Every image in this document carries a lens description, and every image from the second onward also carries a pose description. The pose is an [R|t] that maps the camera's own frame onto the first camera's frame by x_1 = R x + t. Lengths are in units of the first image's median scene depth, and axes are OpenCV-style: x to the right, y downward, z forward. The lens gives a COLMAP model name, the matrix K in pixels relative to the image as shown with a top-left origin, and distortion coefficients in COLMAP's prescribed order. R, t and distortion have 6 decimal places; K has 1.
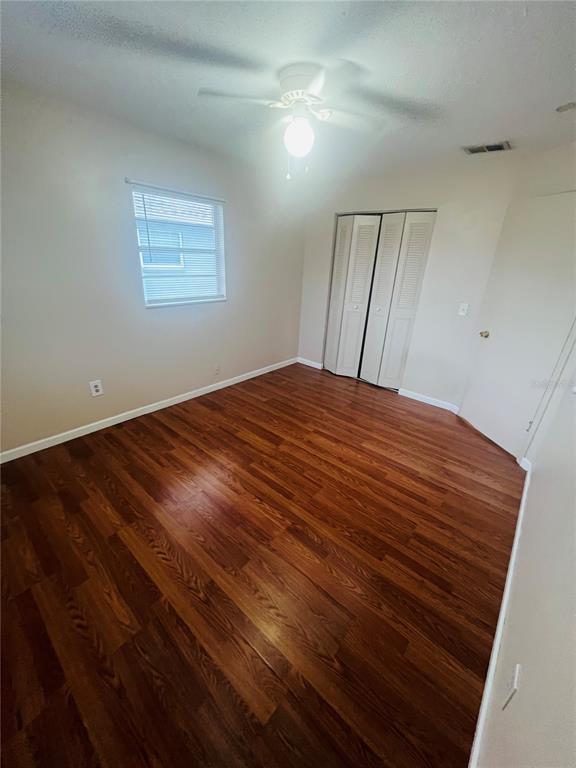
lens RADIAL K [[307.0, 0, 288.0], [0, 307.0, 384.0], [0, 0, 1]] dist [-0.003737, -0.000572]
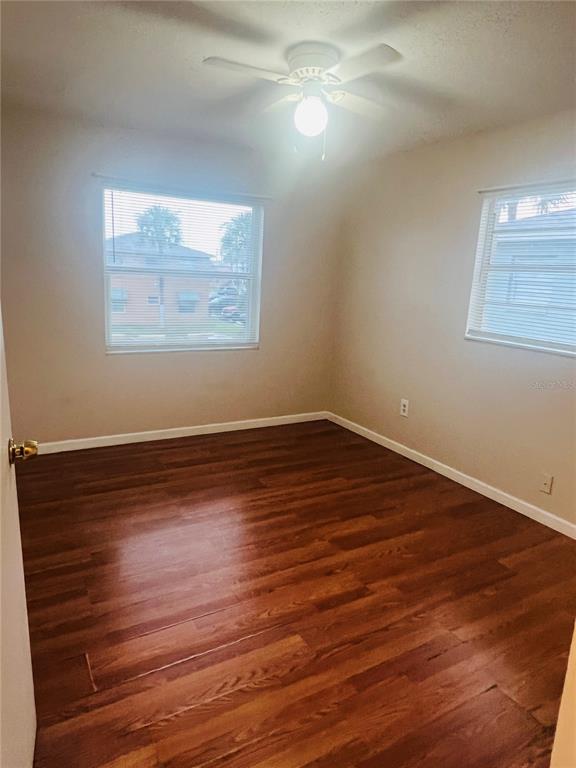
lens RADIAL K [[485.9, 0, 289.7], [0, 485.9, 404.1], [0, 0, 1]] dist [-0.000613, 0.000155]
pose [[-0.322563, 0.188463, -0.927596, 0.842563], [-0.422163, 0.848467, 0.319190, -0.314126], [0.847190, 0.494555, -0.194122, 0.961038]]
